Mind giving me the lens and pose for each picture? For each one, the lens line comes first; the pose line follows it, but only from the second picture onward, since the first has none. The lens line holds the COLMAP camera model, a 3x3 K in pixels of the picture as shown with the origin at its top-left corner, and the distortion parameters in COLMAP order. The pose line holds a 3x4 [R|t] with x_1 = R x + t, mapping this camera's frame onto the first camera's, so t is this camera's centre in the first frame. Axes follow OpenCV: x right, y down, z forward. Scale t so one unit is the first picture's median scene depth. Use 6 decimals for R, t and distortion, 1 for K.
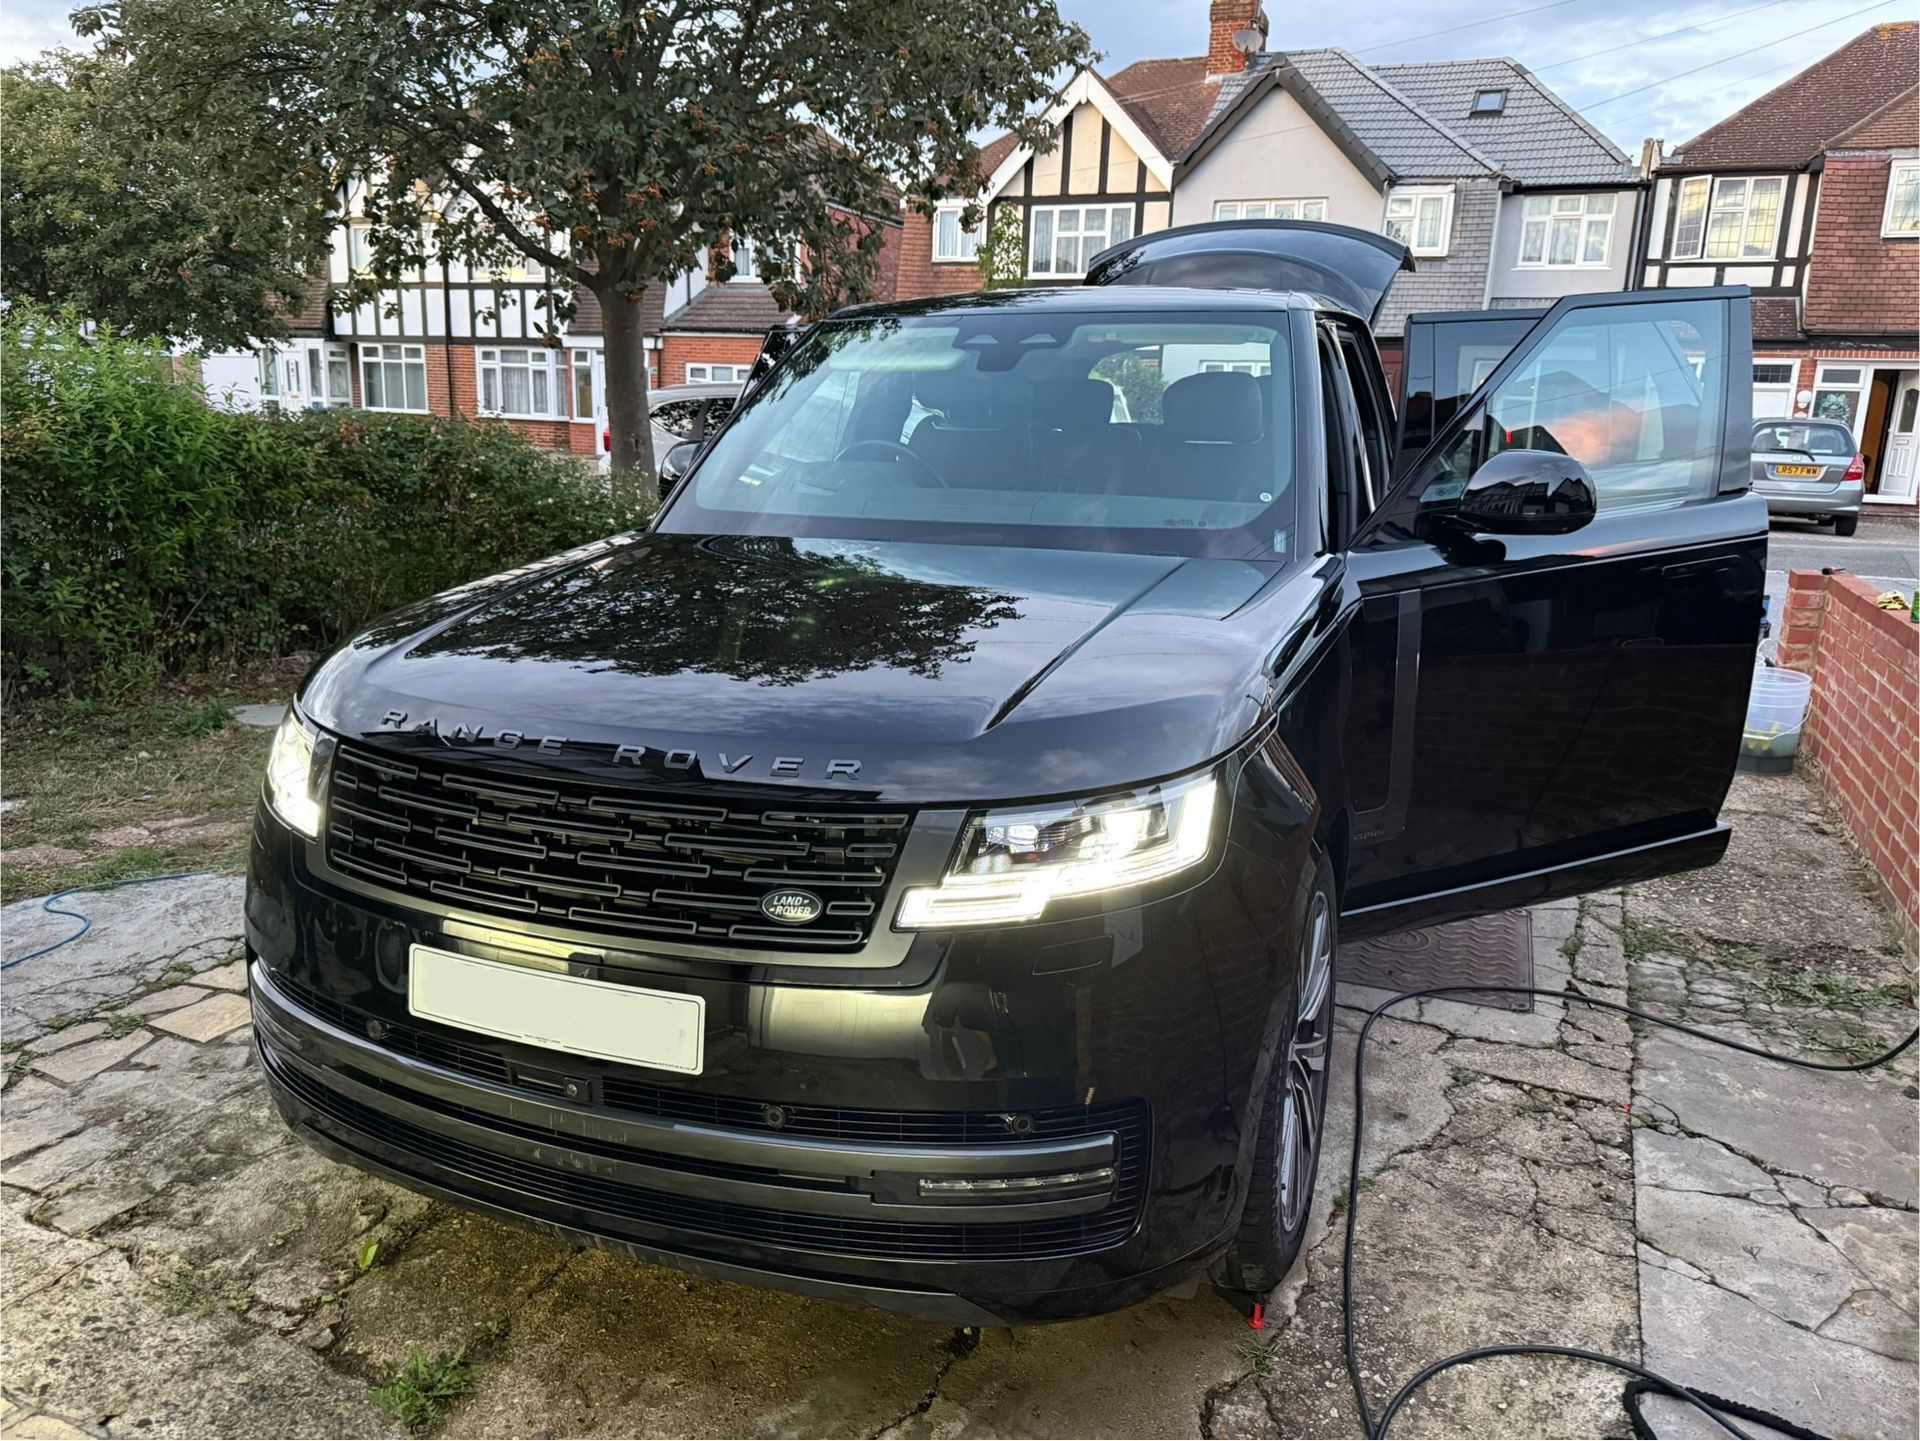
lens RADIAL K [[1365.5, 0, 817.9], [0, 1365.5, 733.6], [0, 0, 1]] dist [0.005286, -0.009531]
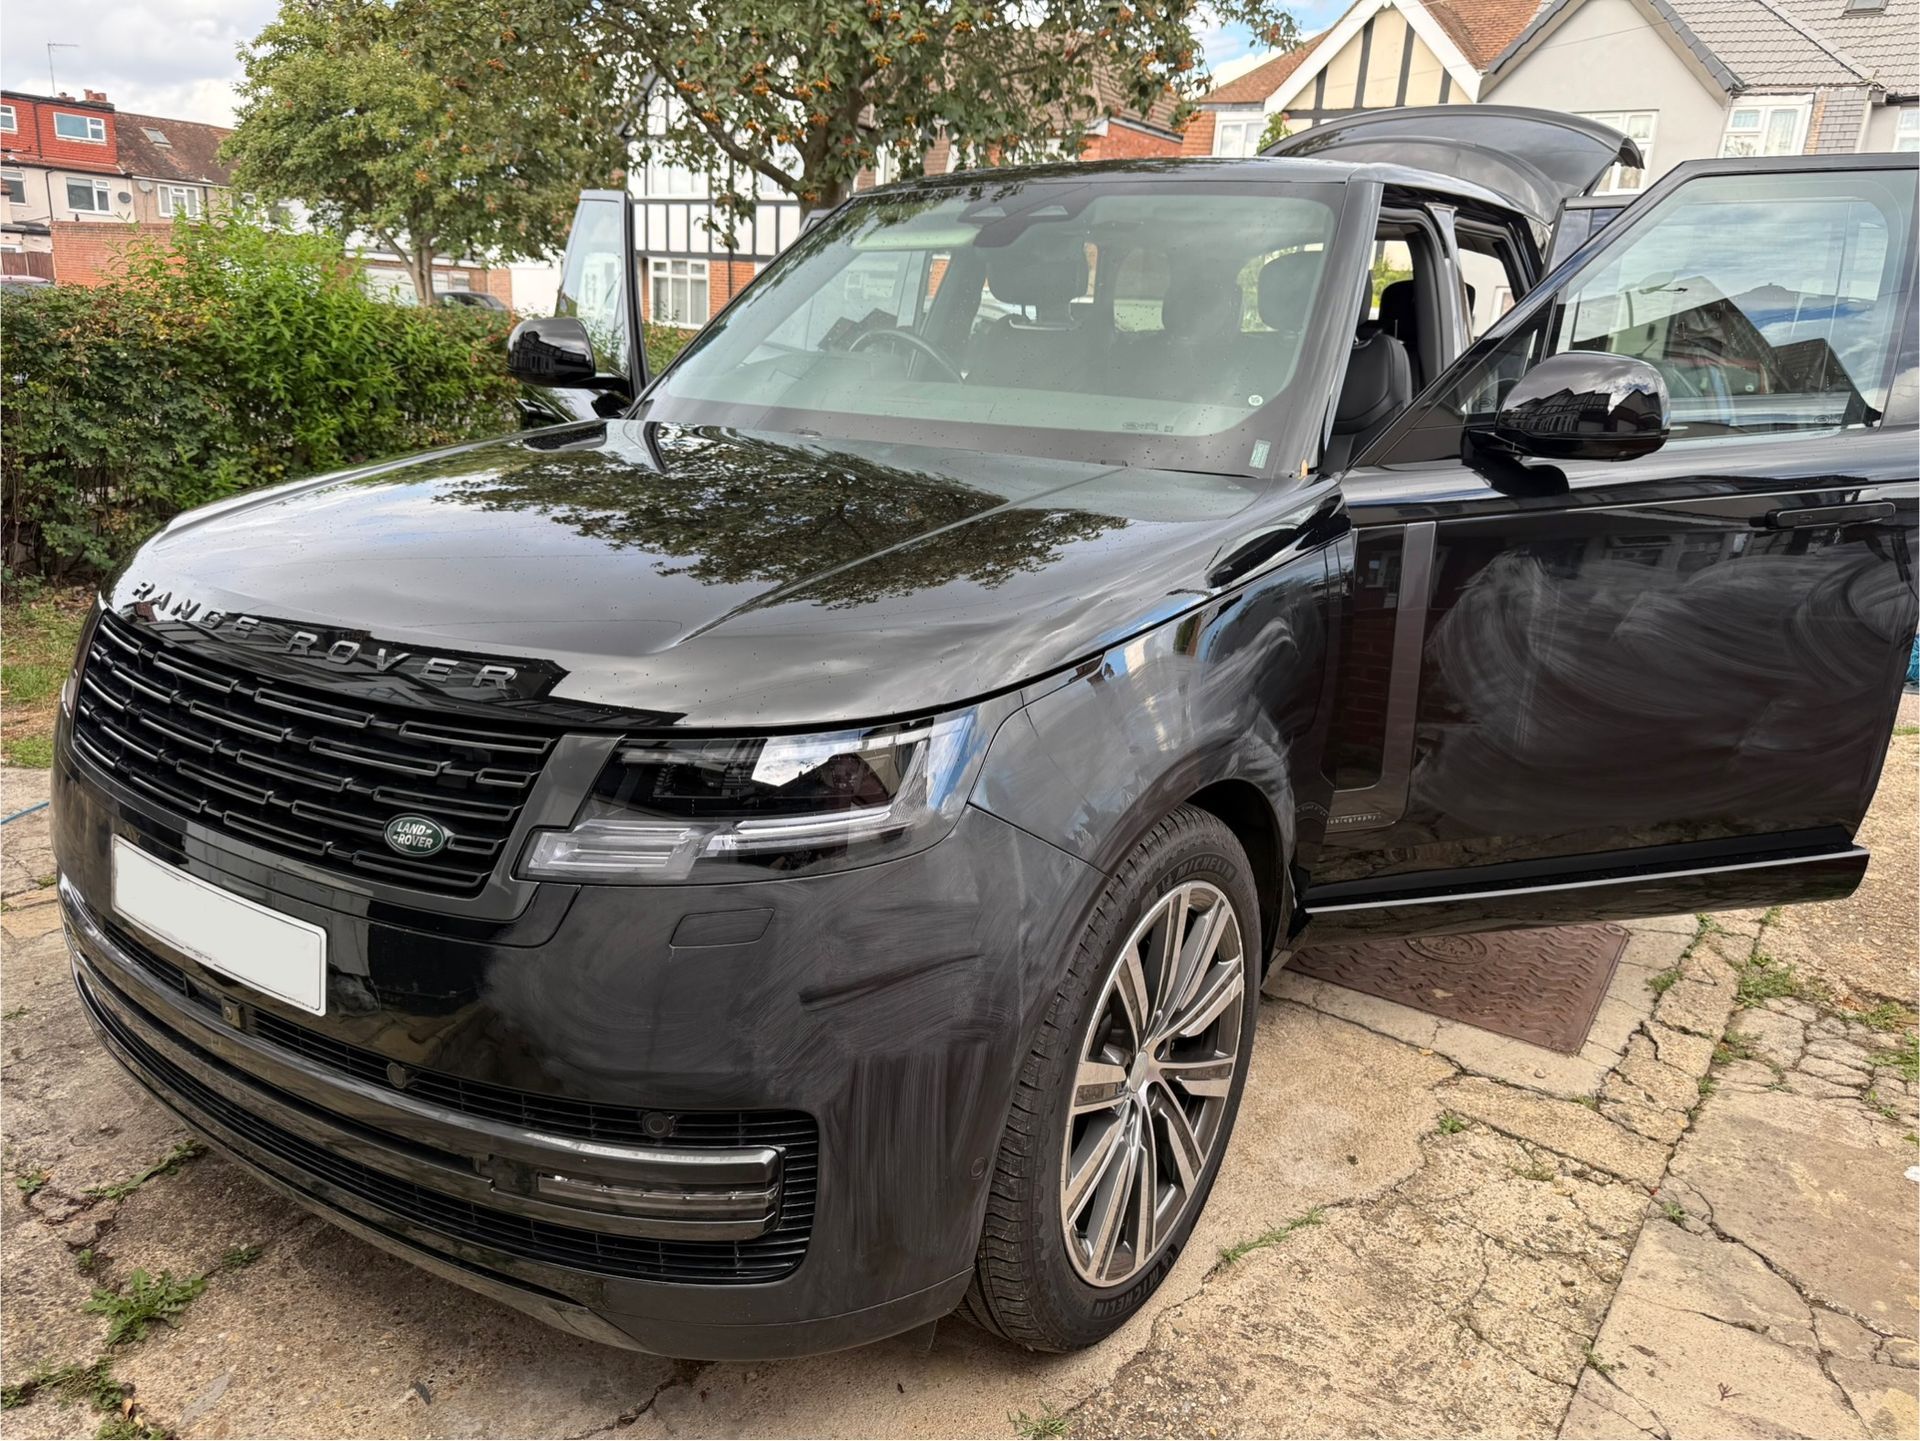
lens RADIAL K [[1338.6, 0, 880.8], [0, 1338.6, 713.5], [0, 0, 1]] dist [-0.005659, -0.002177]
pose [[0.979836, 0.081098, -0.182606, 0.222640], [-0.074146, 0.996250, 0.044593, -0.003499], [0.185537, -0.030154, 0.982174, 0.131901]]
